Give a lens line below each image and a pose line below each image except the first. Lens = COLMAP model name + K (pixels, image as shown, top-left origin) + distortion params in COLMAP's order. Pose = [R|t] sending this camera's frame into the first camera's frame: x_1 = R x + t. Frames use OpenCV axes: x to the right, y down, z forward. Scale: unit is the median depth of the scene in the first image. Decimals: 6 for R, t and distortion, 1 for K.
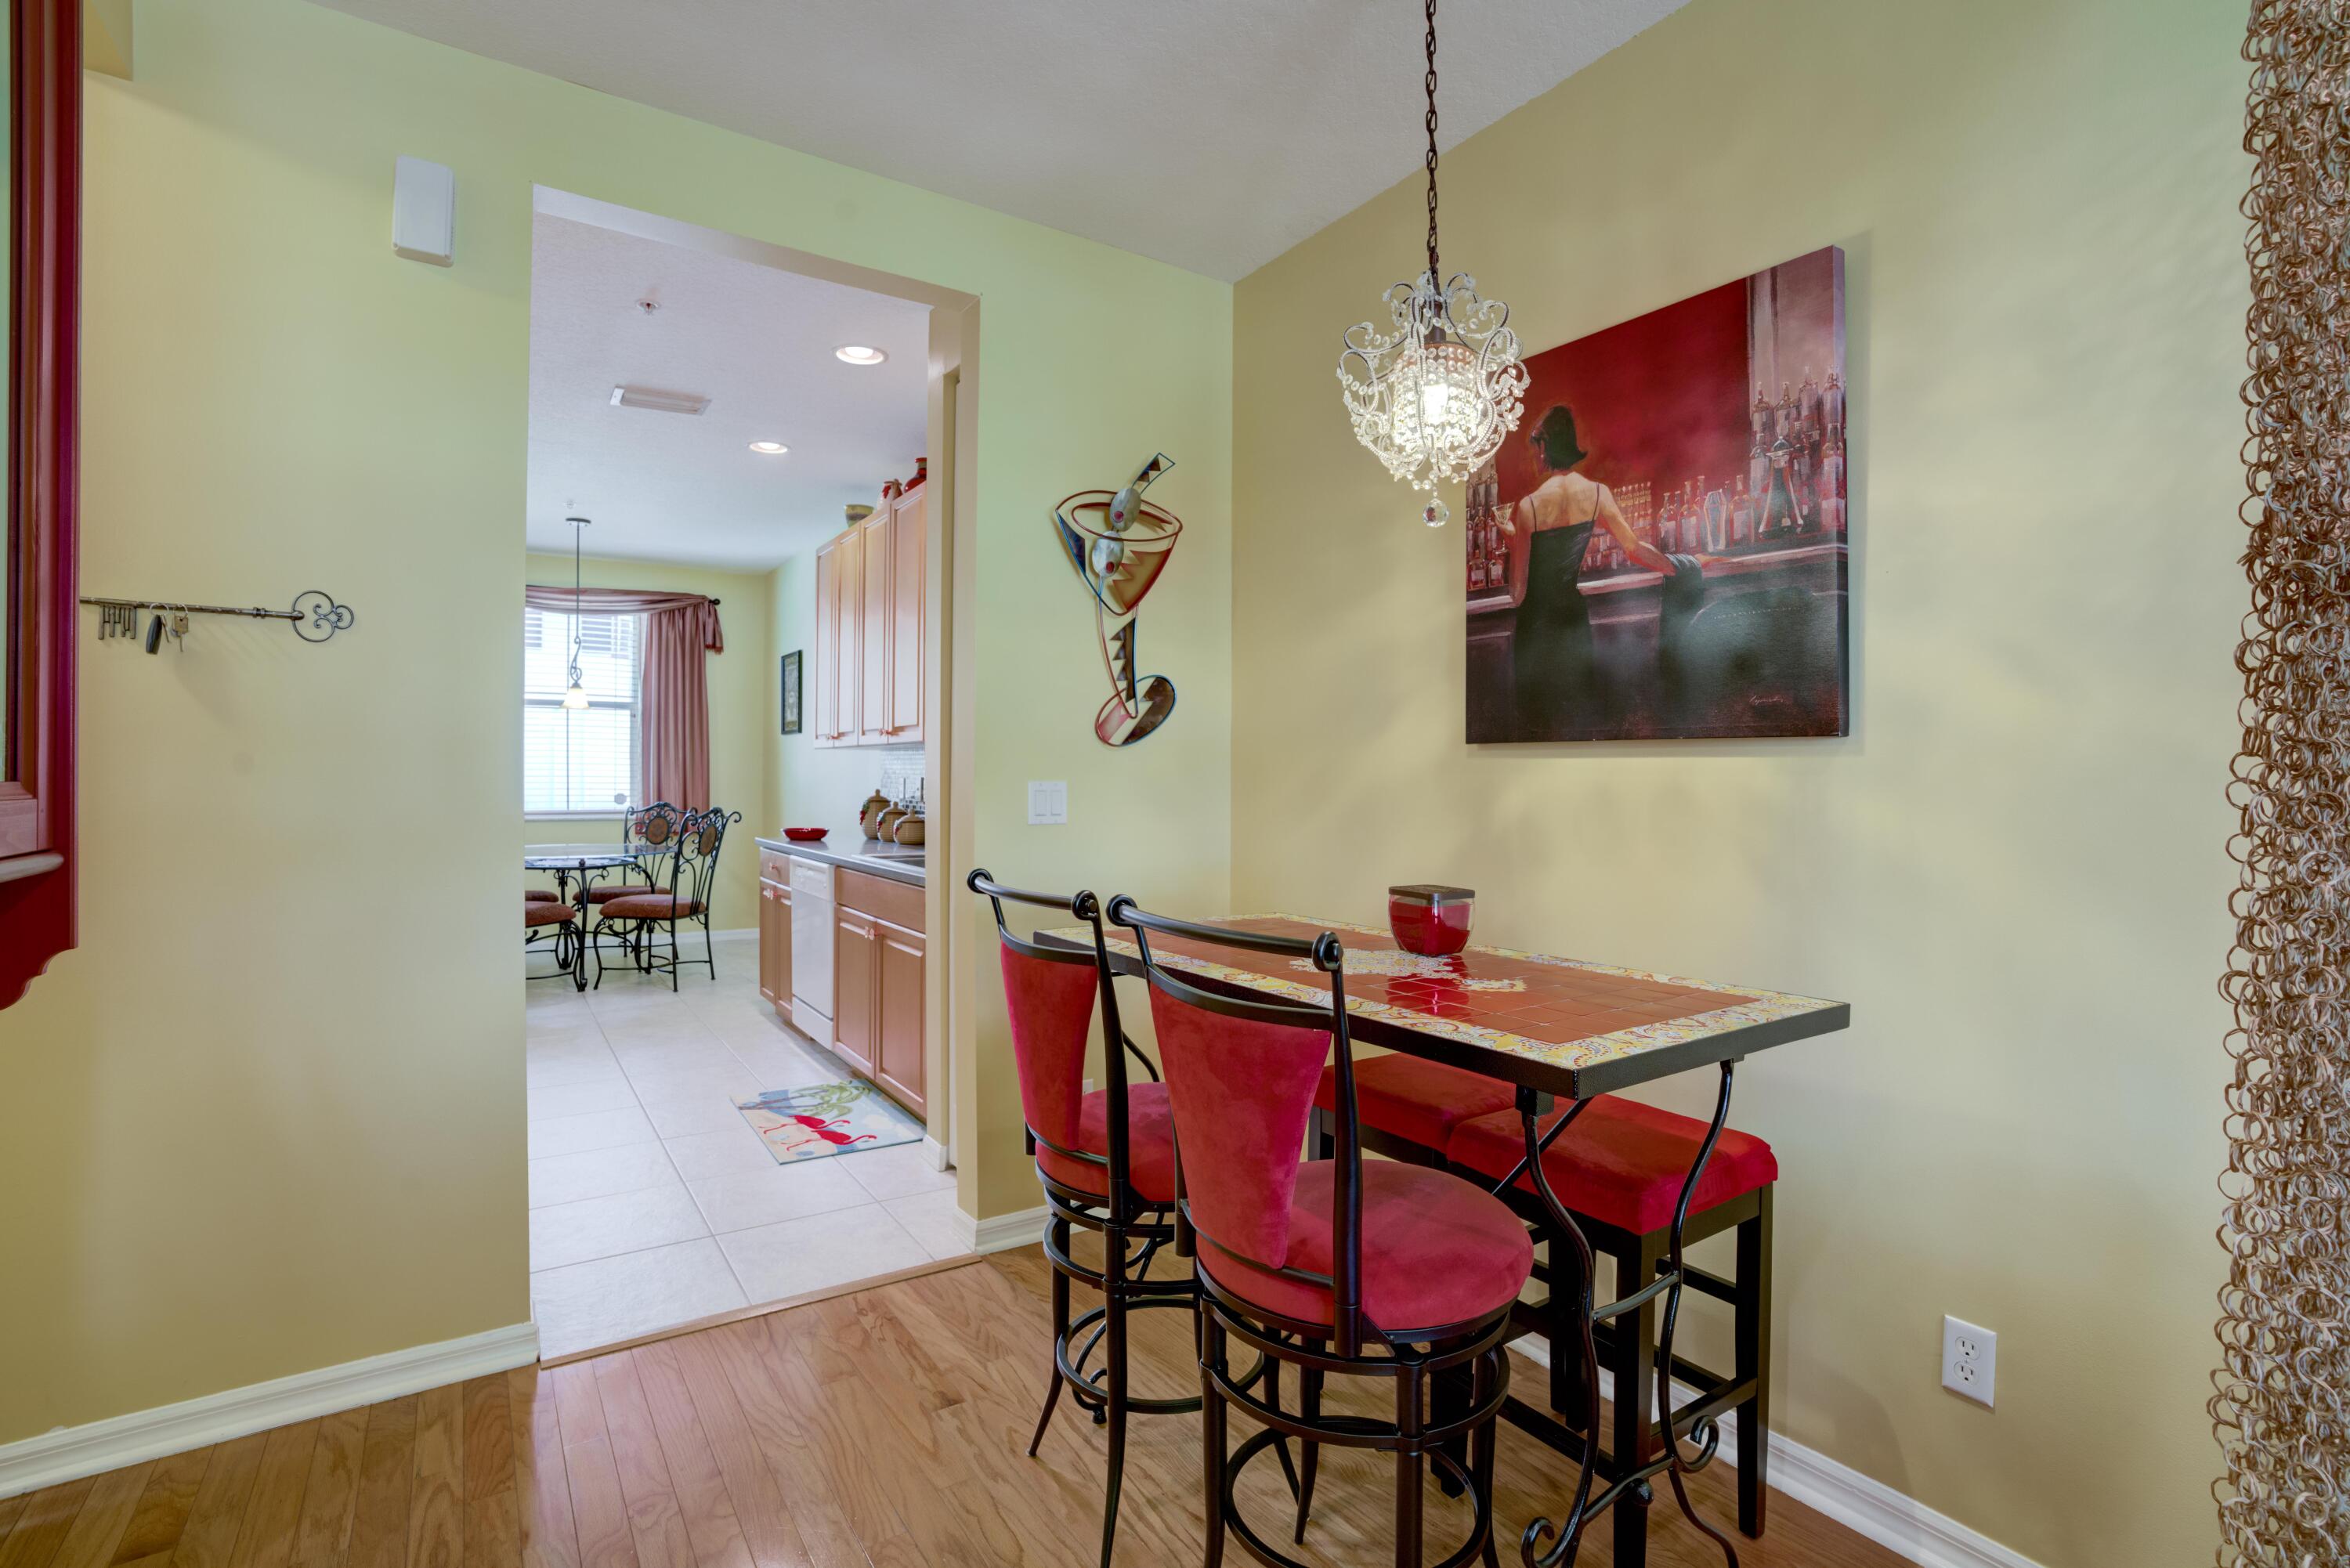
lens RADIAL K [[1099.3, 0, 1169.8], [0, 1099.3, 769.8], [0, 0, 1]] dist [-0.059511, 0.032947]
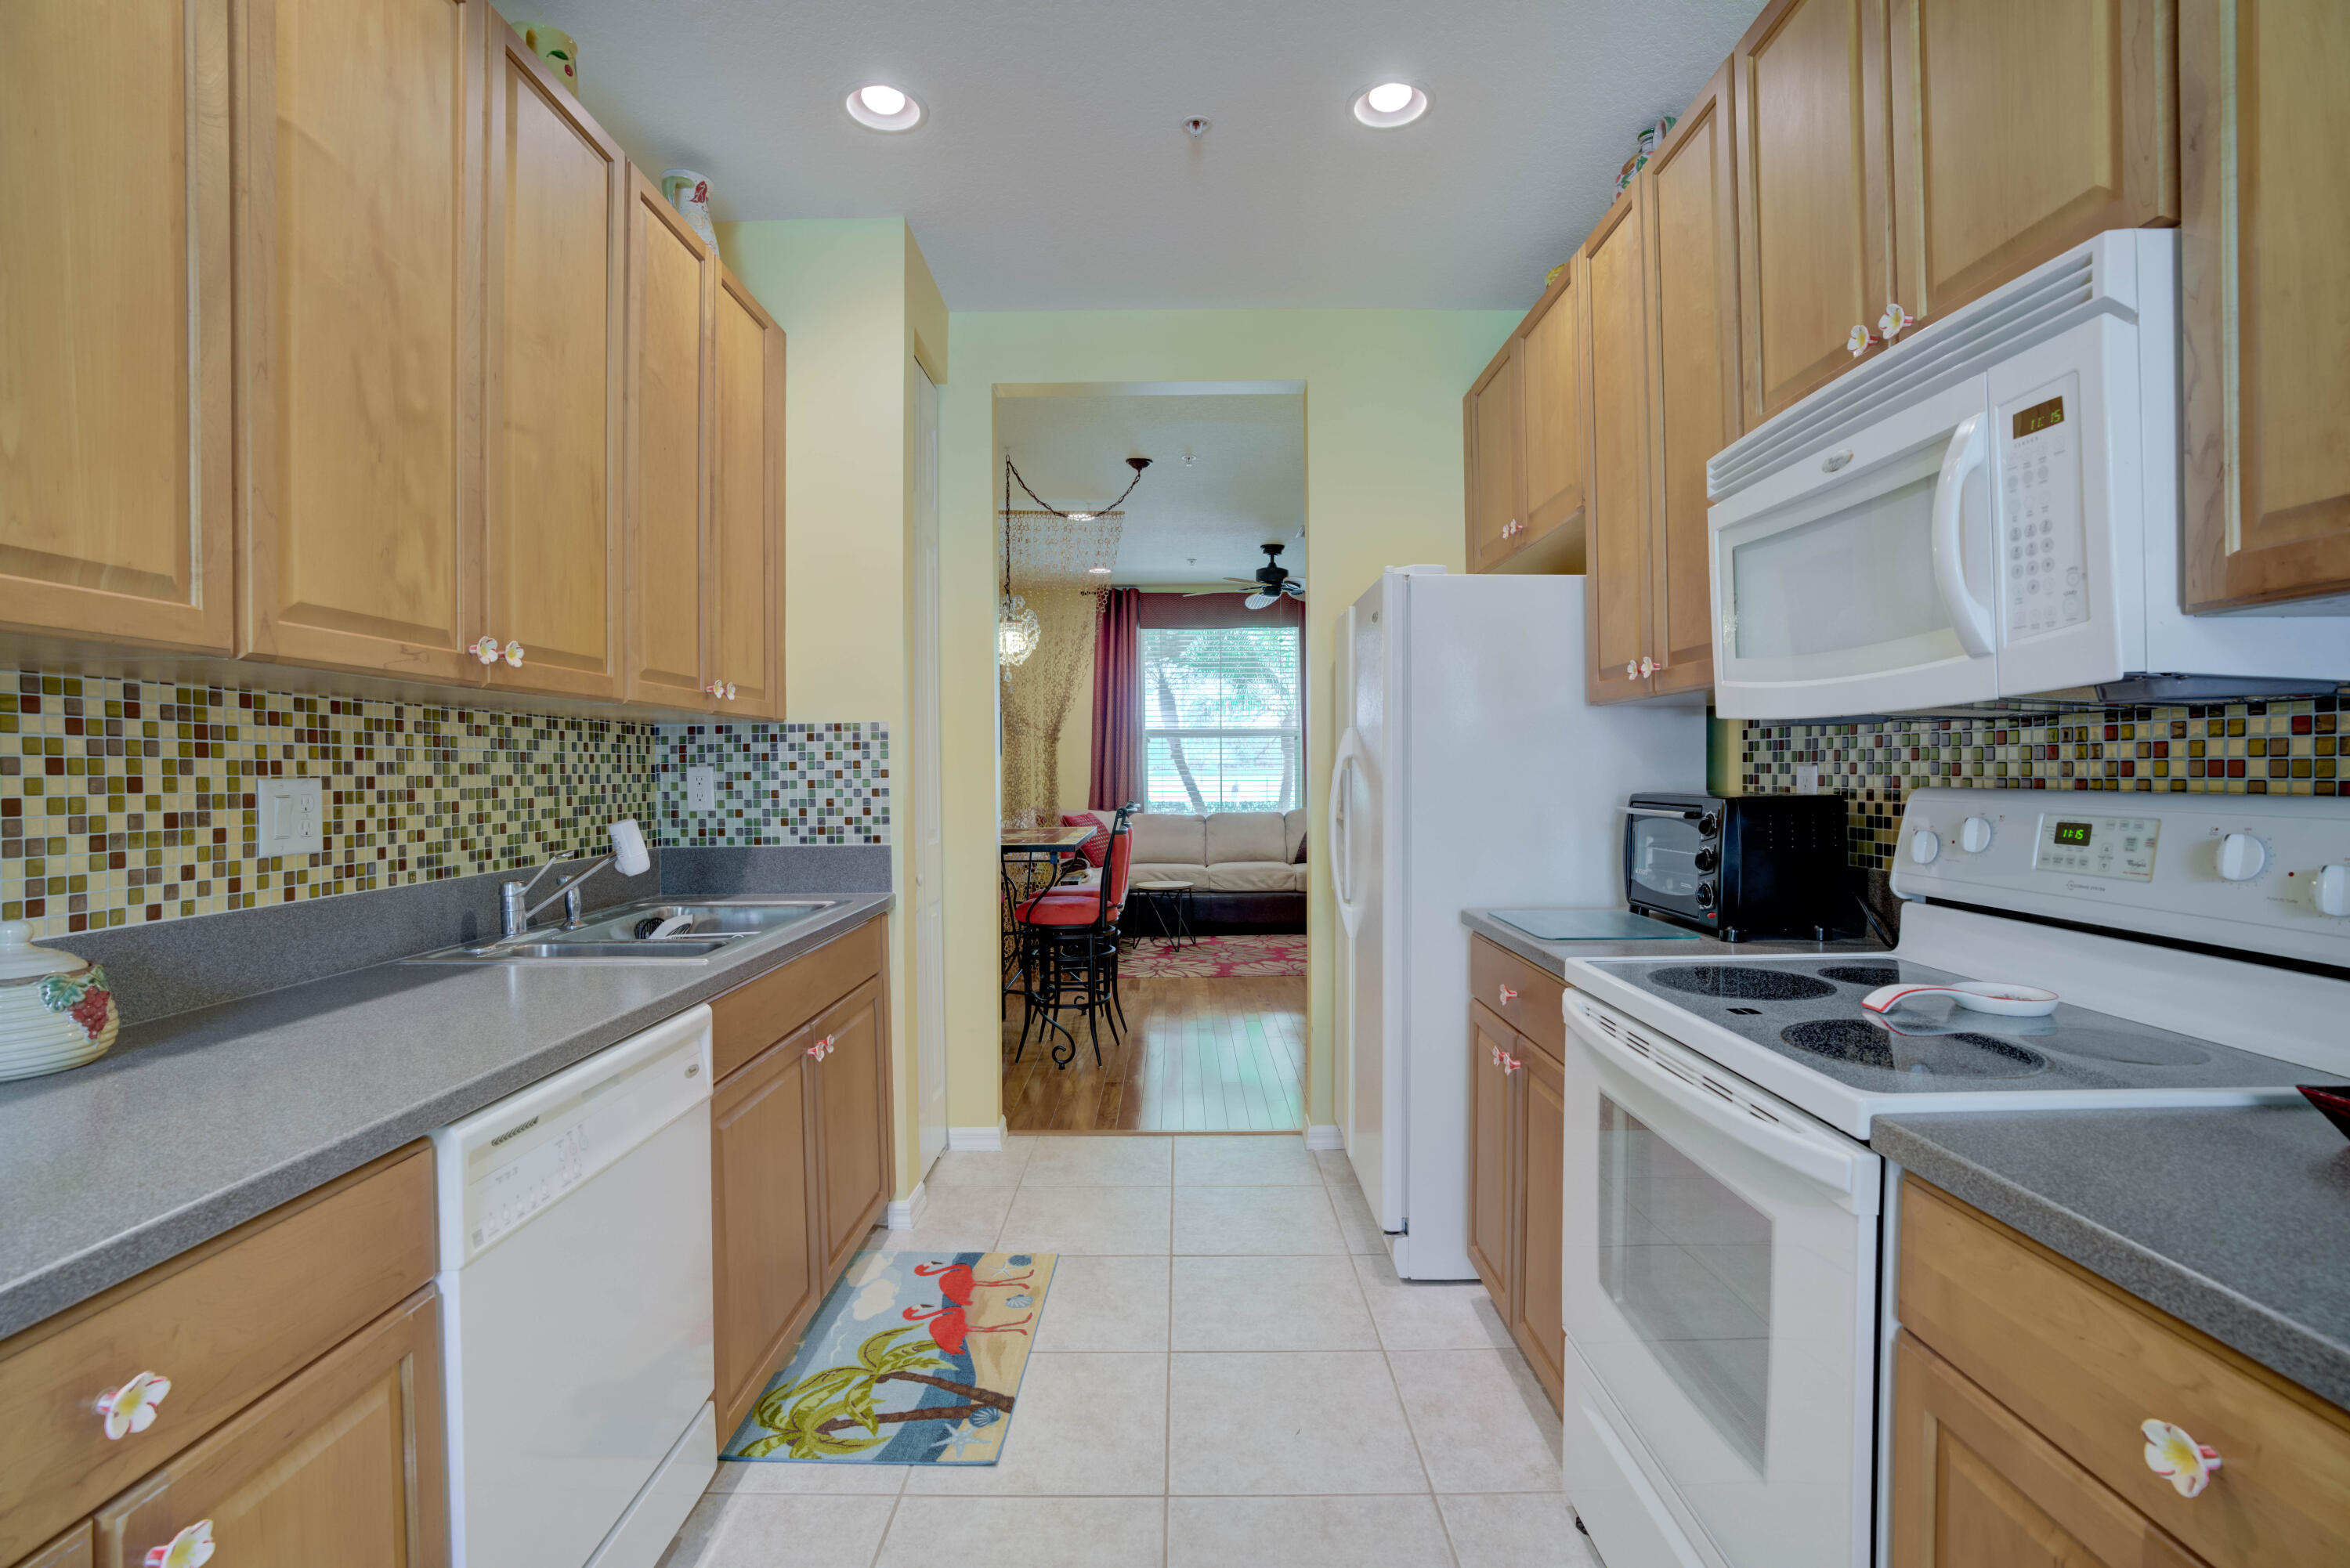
lens RADIAL K [[1075.1, 0, 1176.8], [0, 1075.1, 776.8], [0, 0, 1]] dist [-0.075655, 0.030849]
pose [[-0.835510, -0.000873, 0.549474, -1.203143], [0.003338, 0.999972, 0.006663, 0.008540], [-0.549465, 0.007401, -0.835484, 2.236413]]
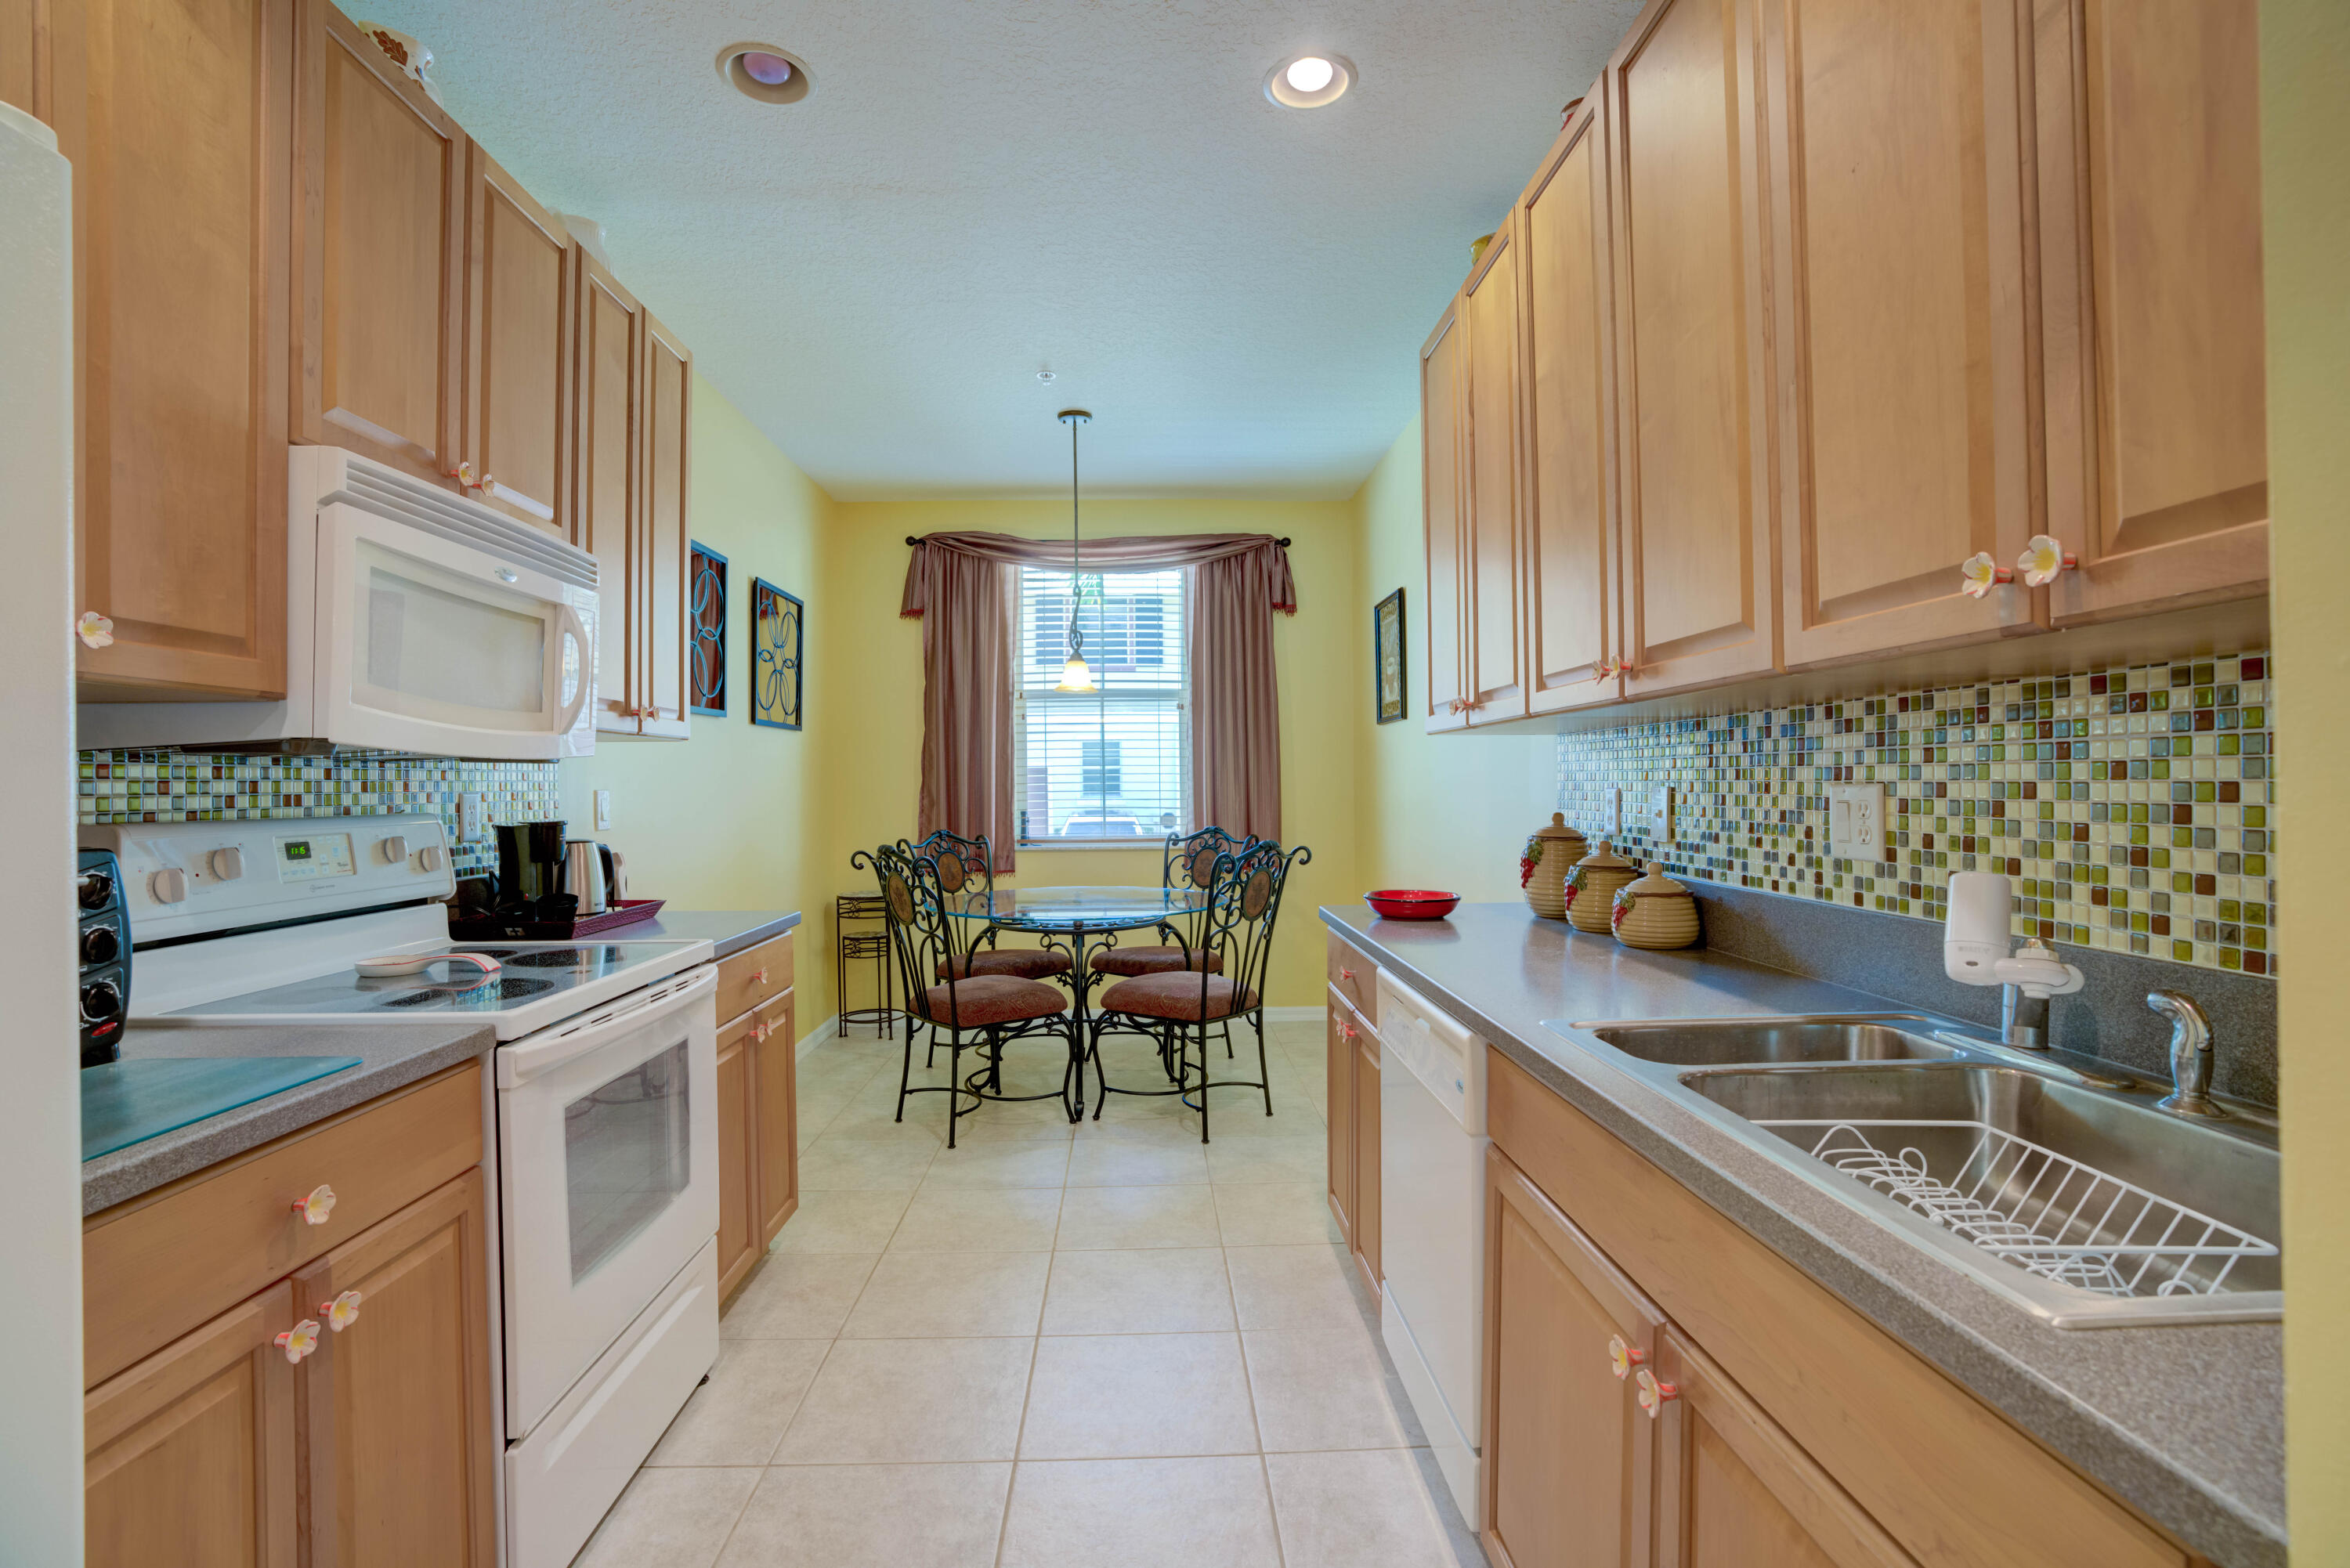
lens RADIAL K [[1075.1, 0, 1176.8], [0, 1075.1, 776.8], [0, 0, 1]] dist [-0.075655, 0.030849]
pose [[0.855929, -0.015384, -0.516864, -0.390129], [0.013813, 0.999881, -0.006885, 0.006230], [0.516908, -0.001247, 0.856040, 1.194190]]
